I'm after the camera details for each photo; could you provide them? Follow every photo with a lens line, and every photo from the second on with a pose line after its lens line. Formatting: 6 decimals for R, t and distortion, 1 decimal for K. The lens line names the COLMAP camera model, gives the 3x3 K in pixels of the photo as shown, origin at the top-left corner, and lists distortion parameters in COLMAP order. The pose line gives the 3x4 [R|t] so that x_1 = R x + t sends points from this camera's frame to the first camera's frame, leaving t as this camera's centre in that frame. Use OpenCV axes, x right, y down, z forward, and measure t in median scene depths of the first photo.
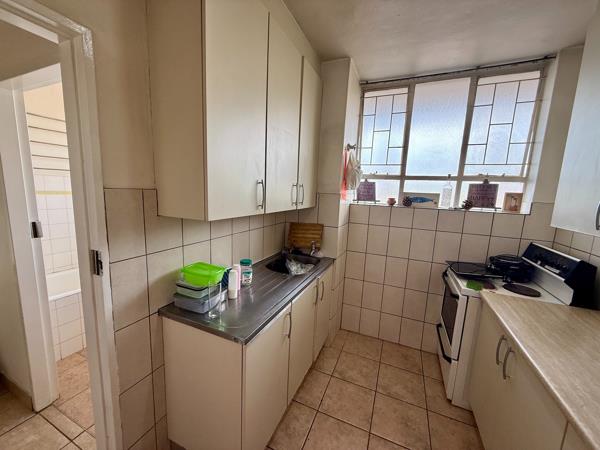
lens RADIAL K [[238.6, 0, 299.9], [0, 238.6, 225.3], [0, 0, 1]] dist [-0.001560, -0.000137]
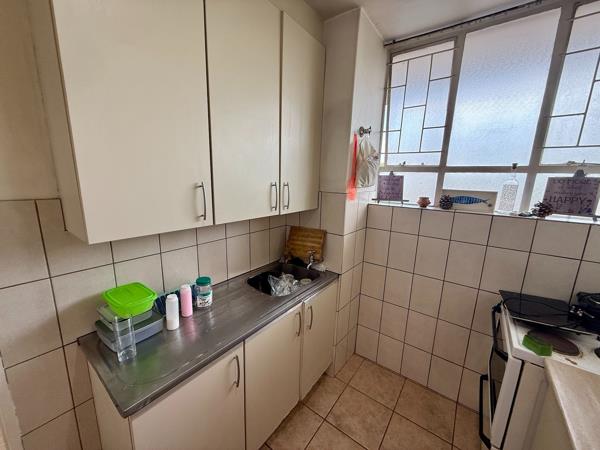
lens RADIAL K [[238.6, 0, 299.7], [0, 238.6, 225.2], [0, 0, 1]] dist [-0.001560, -0.000137]
pose [[0.973196, 0.030736, -0.227913, 0.201701], [-0.020750, 0.998722, 0.046081, -0.060065], [0.229038, -0.040117, 0.972591, 0.205125]]
